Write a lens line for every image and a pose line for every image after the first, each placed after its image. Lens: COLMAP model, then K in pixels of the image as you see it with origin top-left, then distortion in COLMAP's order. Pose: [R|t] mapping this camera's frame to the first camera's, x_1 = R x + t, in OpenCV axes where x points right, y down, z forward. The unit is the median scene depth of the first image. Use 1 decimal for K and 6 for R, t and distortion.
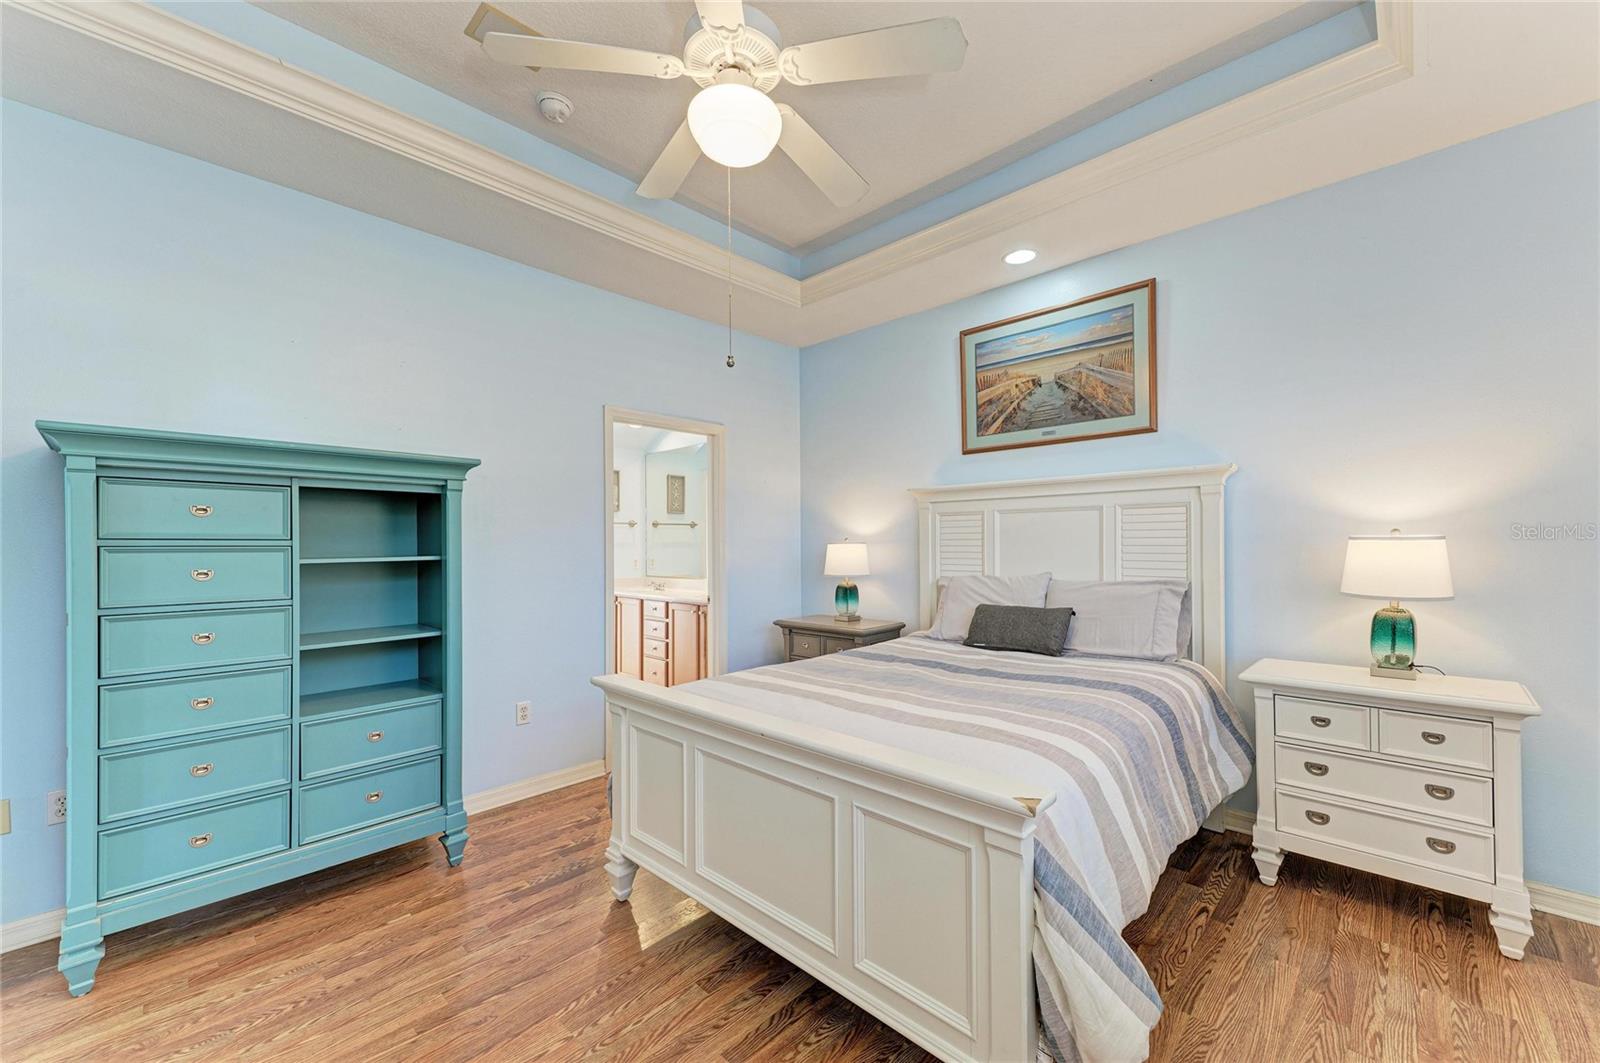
lens RADIAL K [[625.7, 0, 811.6], [0, 625.7, 542.7], [0, 0, 1]] dist [0.009317, -0.000053]
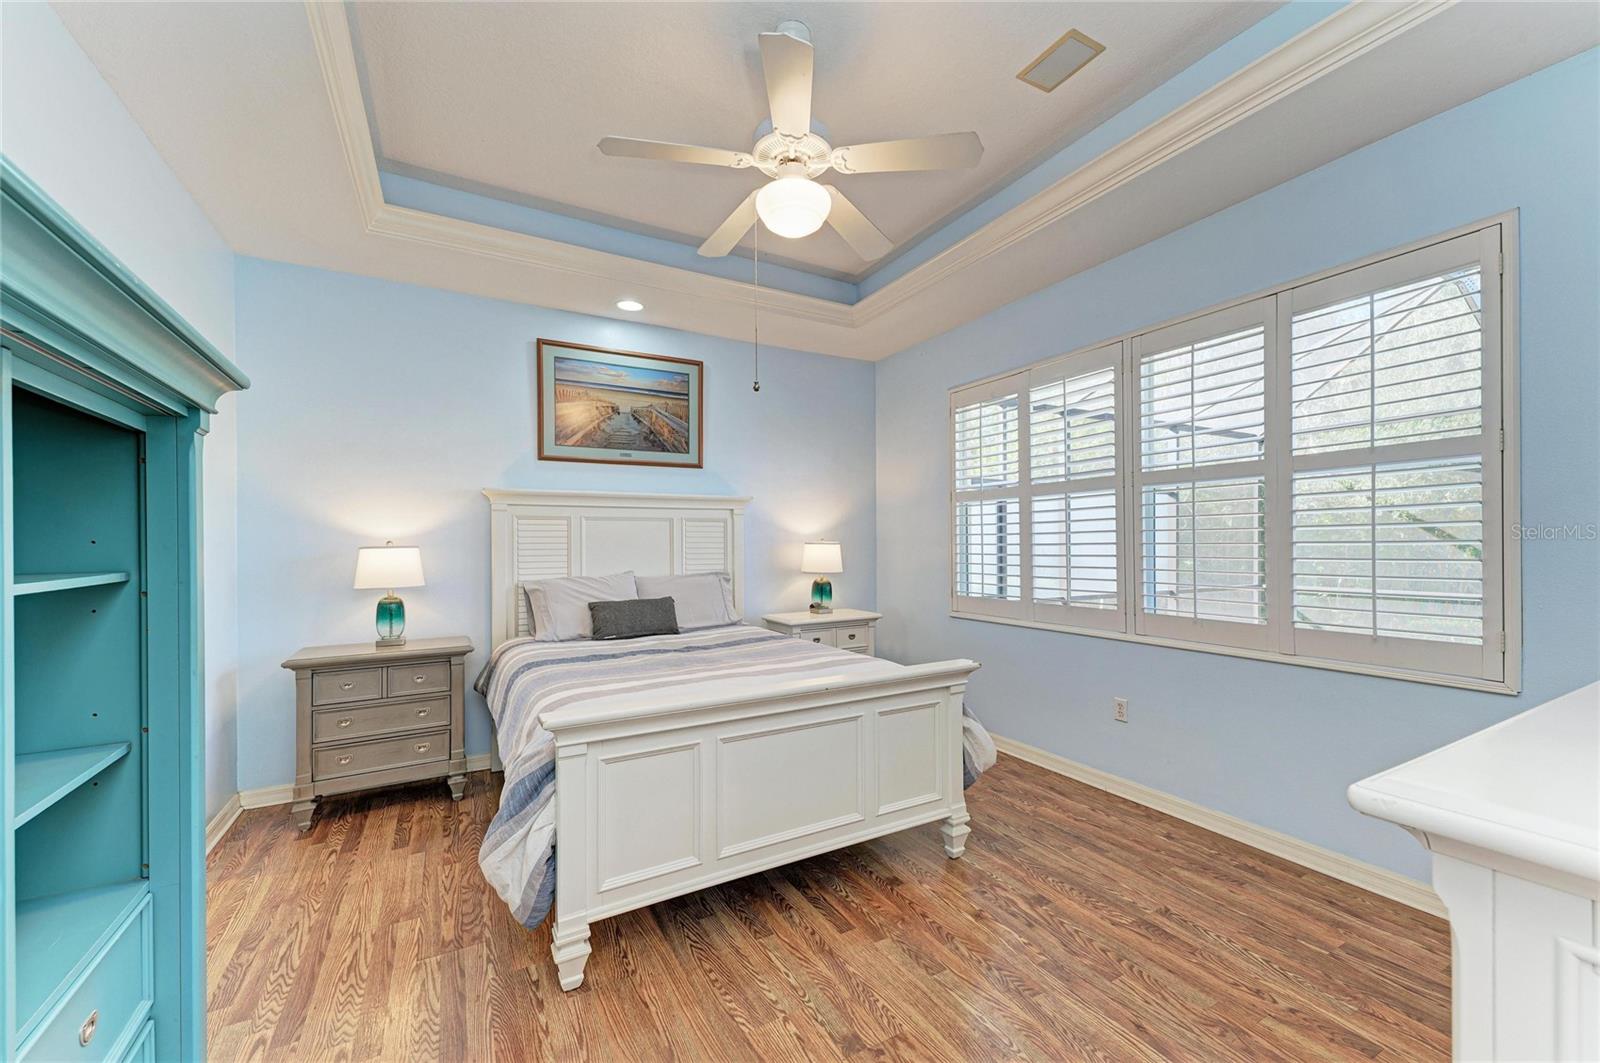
lens RADIAL K [[619.1, 0, 807.7], [0, 619.1, 543.3], [0, 0, 1]] dist [0.016209, -0.006553]
pose [[0.299875, 0.005094, 0.953965, -0.673616], [0.004445, 0.999967, -0.006737, 0.004259], [-0.953968, 0.006260, 0.299842, 0.322518]]
